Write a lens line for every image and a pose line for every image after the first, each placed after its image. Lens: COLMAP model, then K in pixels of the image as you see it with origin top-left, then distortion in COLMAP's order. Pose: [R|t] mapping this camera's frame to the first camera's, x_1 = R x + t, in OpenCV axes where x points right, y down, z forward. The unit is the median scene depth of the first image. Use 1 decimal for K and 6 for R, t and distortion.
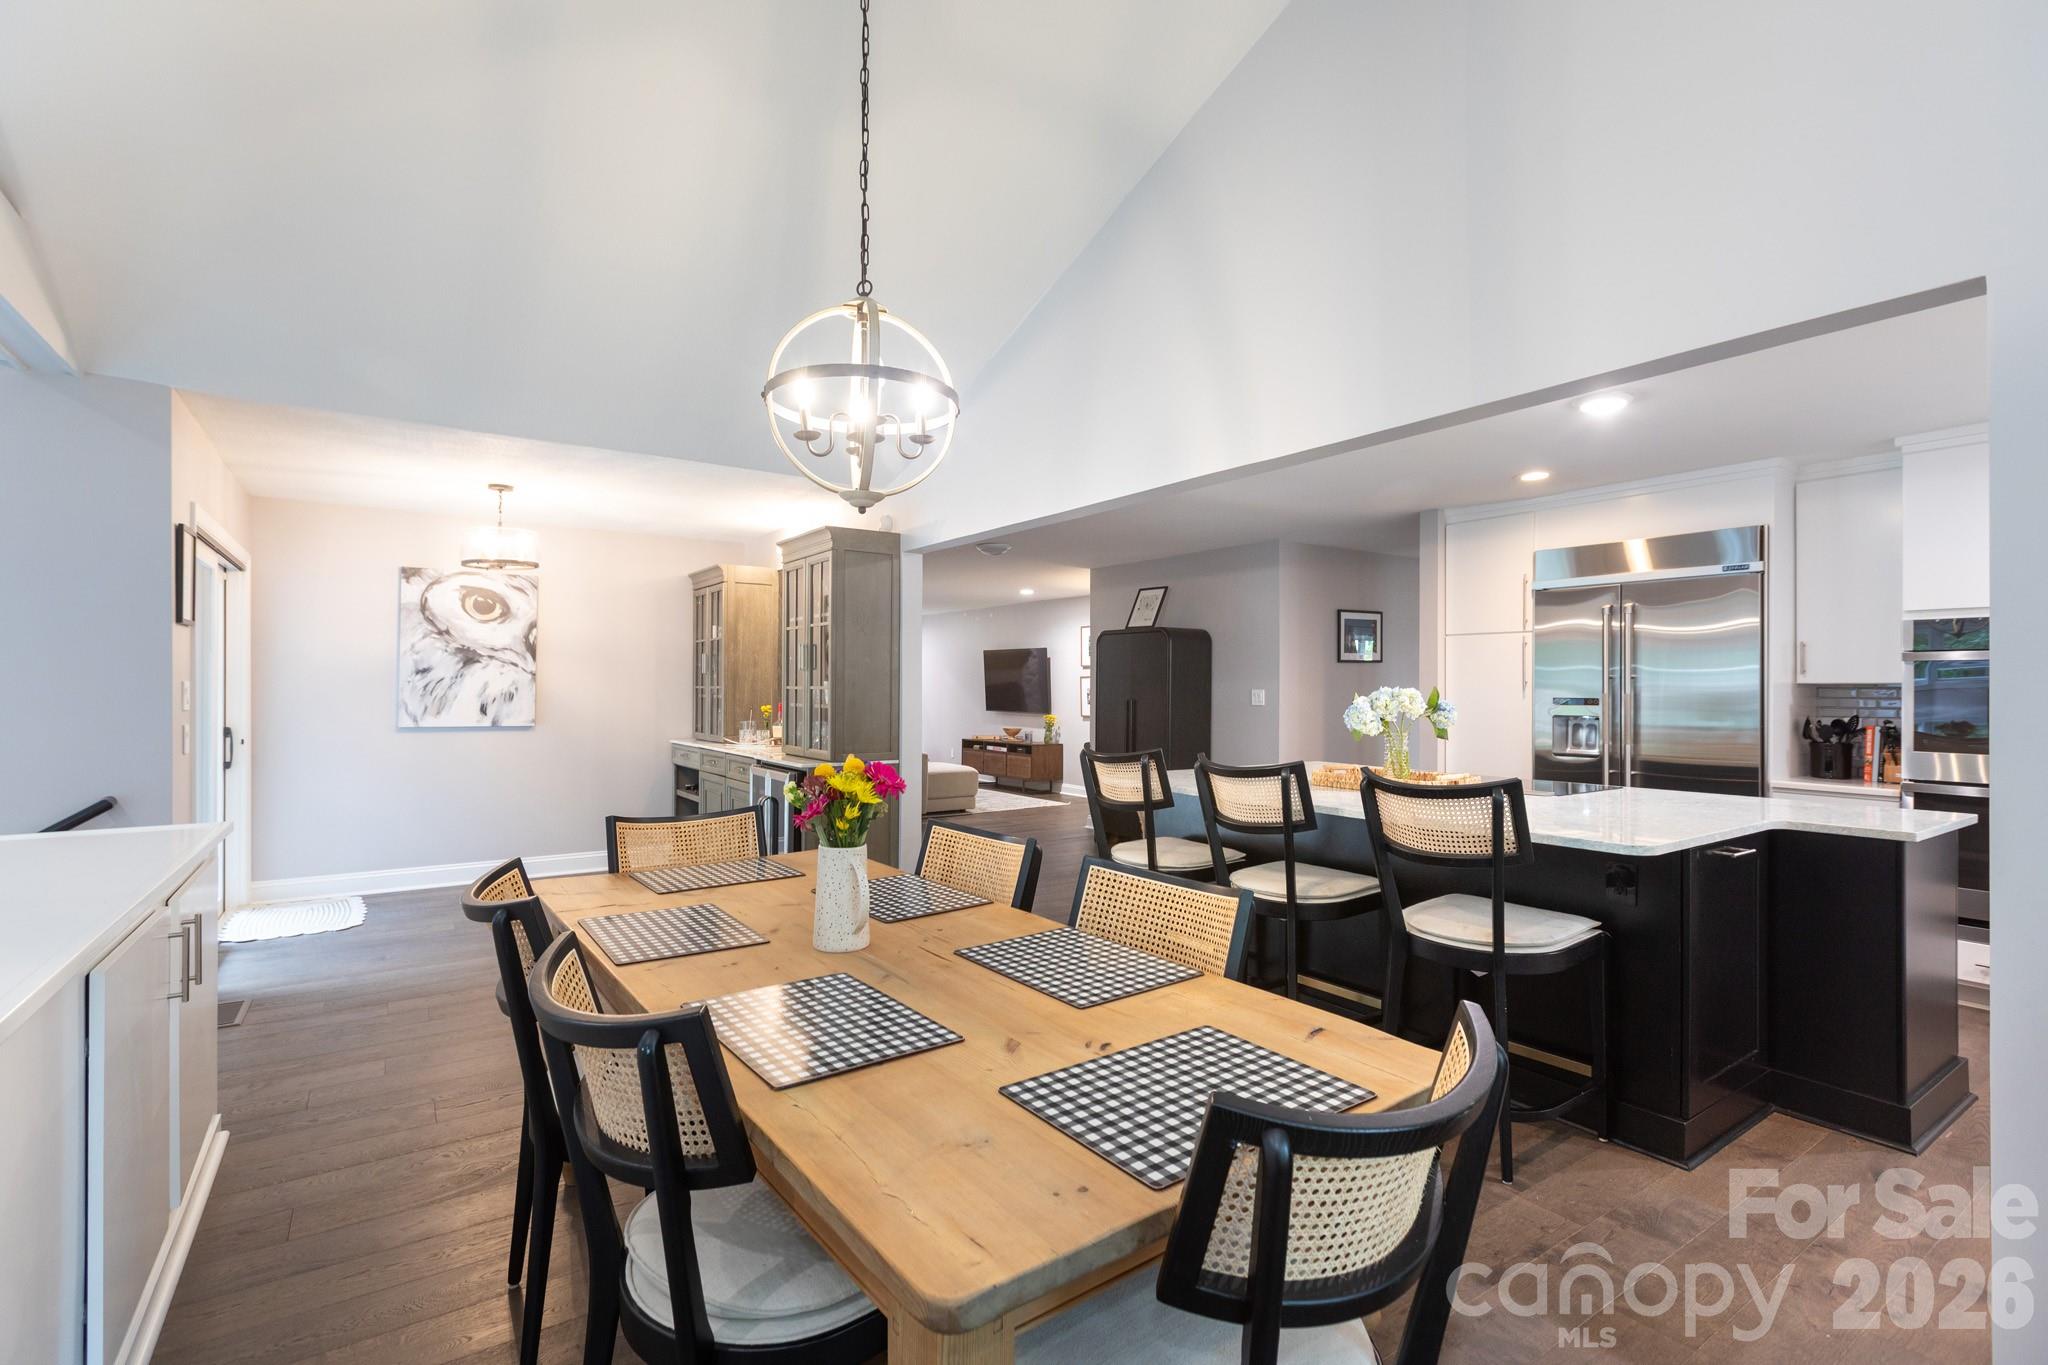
lens RADIAL K [[930.5, 0, 1016.8], [0, 930.5, 673.9], [0, 0, 1]] dist [0.006825, -0.002891]
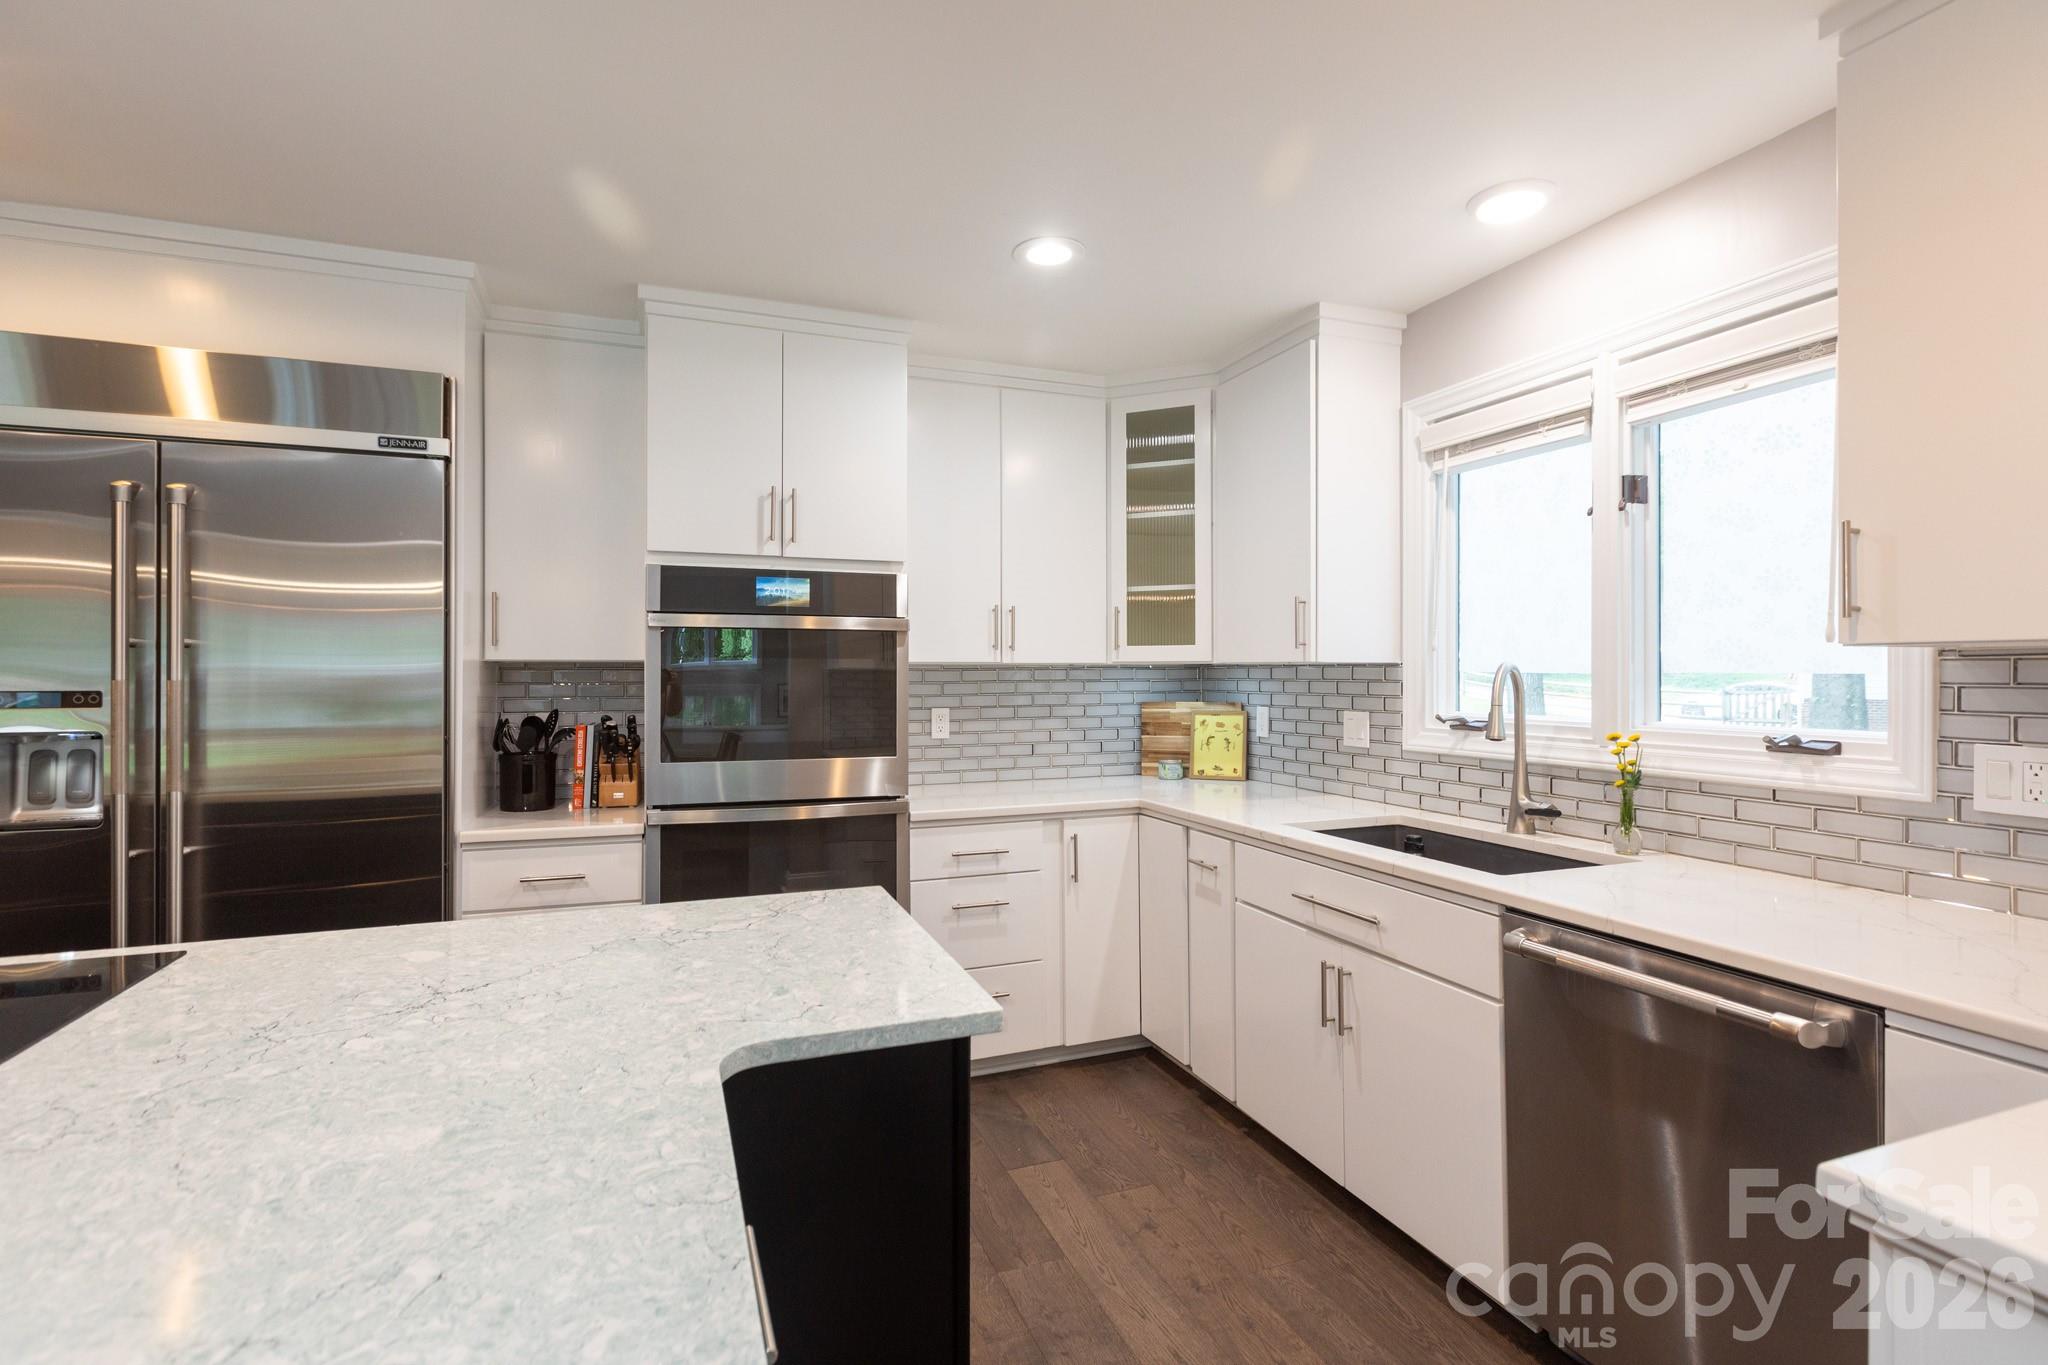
lens RADIAL K [[930.5, 0, 1011.8], [0, 930.5, 672.2], [0, 0, 1]] dist [0.006825, -0.002891]
pose [[0.260886, 0.001308, 0.965369, 0.330782], [-0.011275, 0.999935, 0.001692, 0.012487], [-0.965304, -0.011326, 0.260884, 0.500631]]
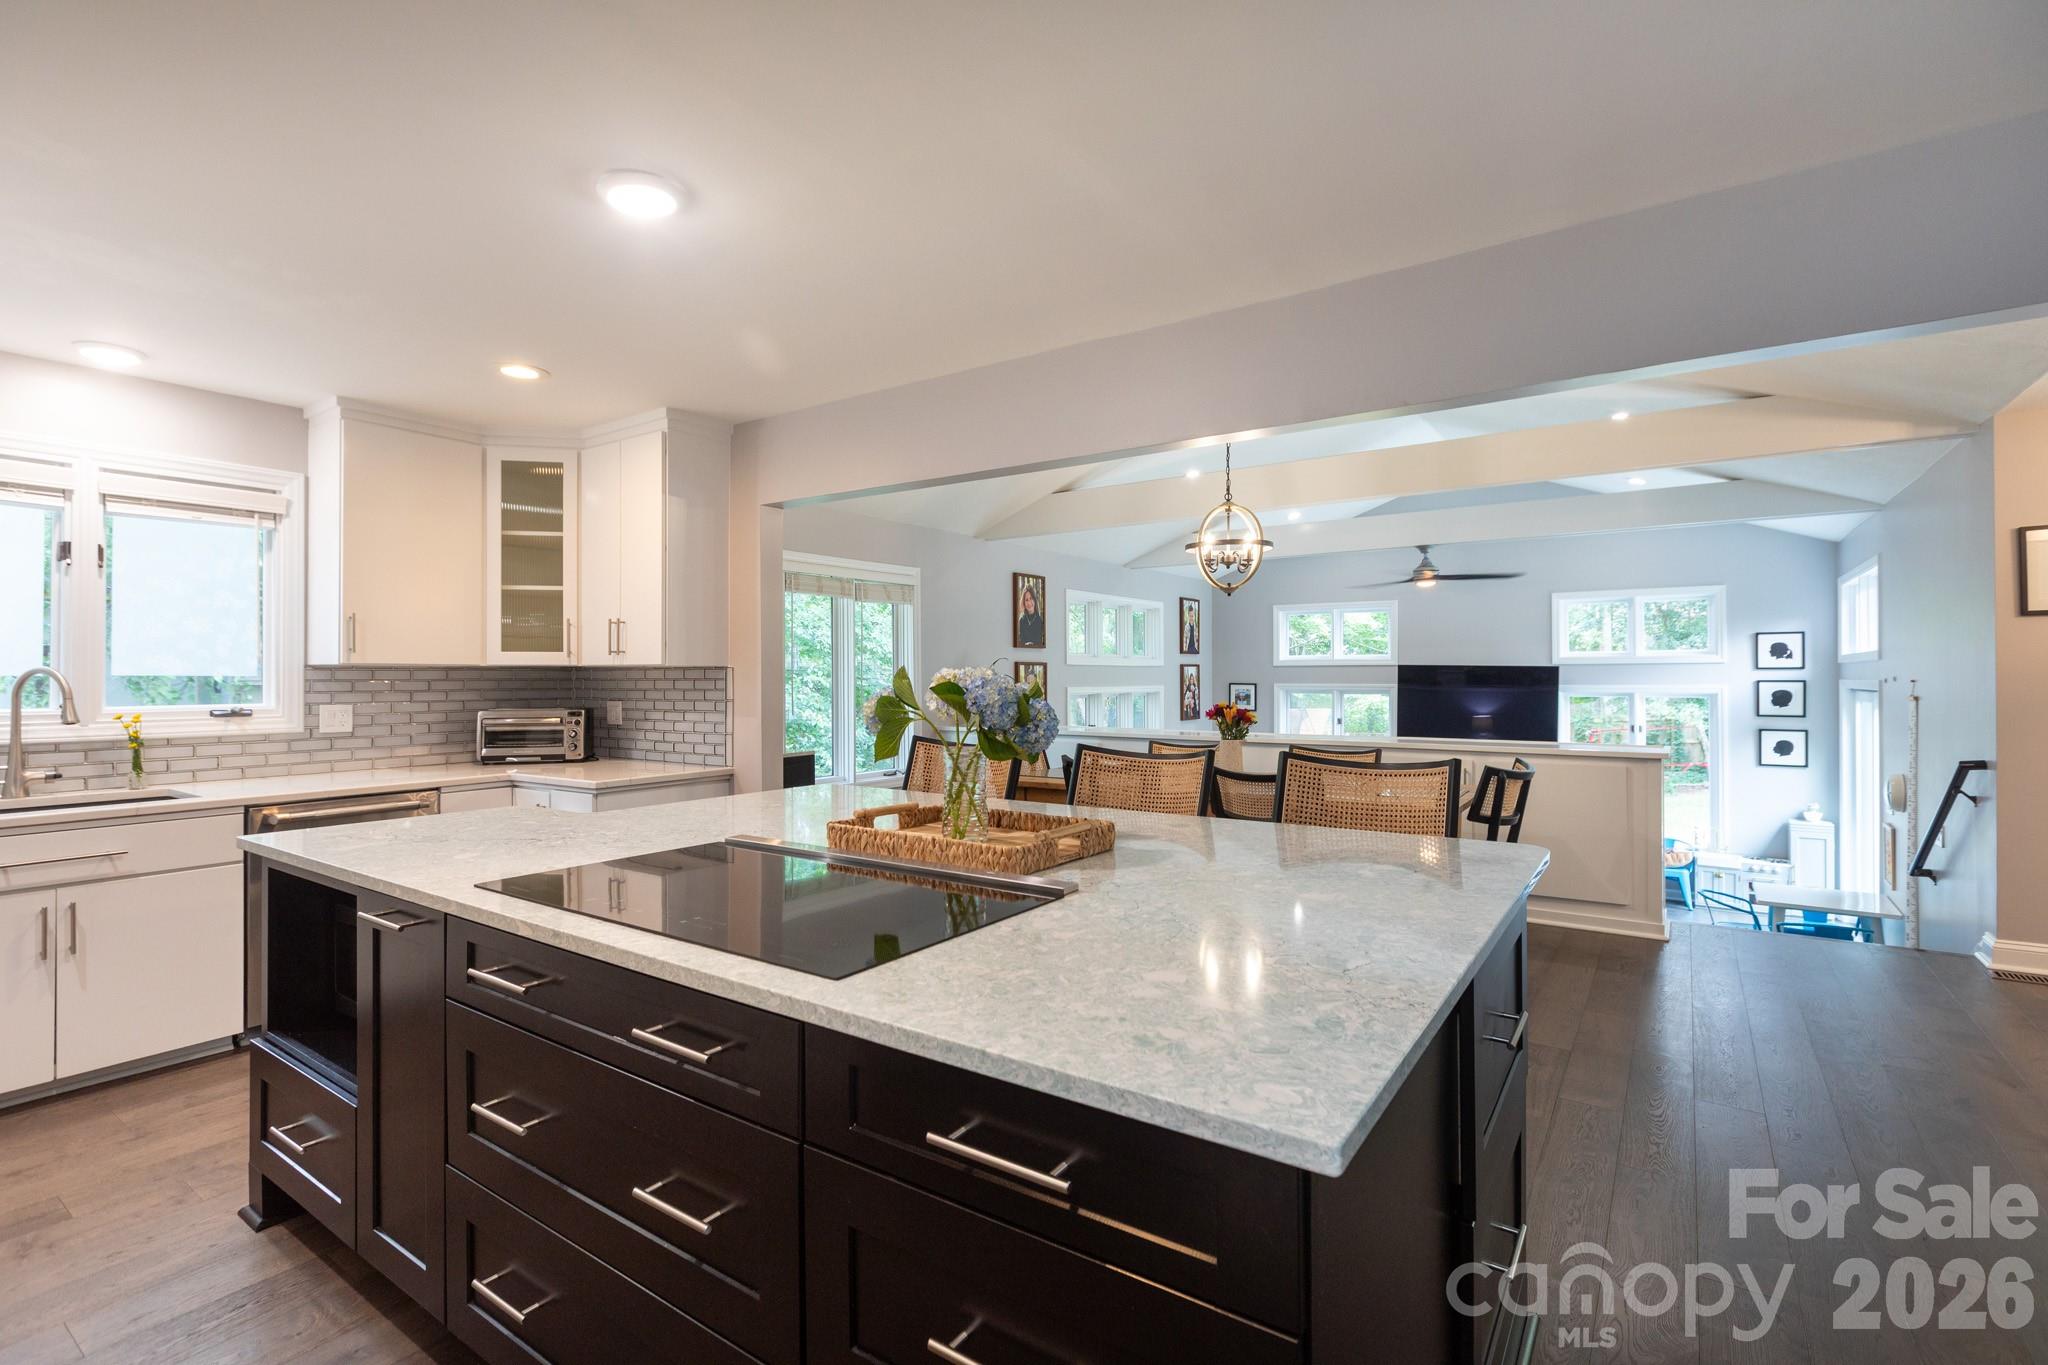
lens RADIAL K [[930.5, 0, 1016.1], [0, 930.5, 661.0], [0, 0, 1]] dist [0.006825, -0.002891]
pose [[-0.941824, -0.002793, -0.336094, 0.458583], [0.007236, 0.999565, -0.028584, 0.025117], [0.336027, -0.029353, -0.941395, 1.260555]]
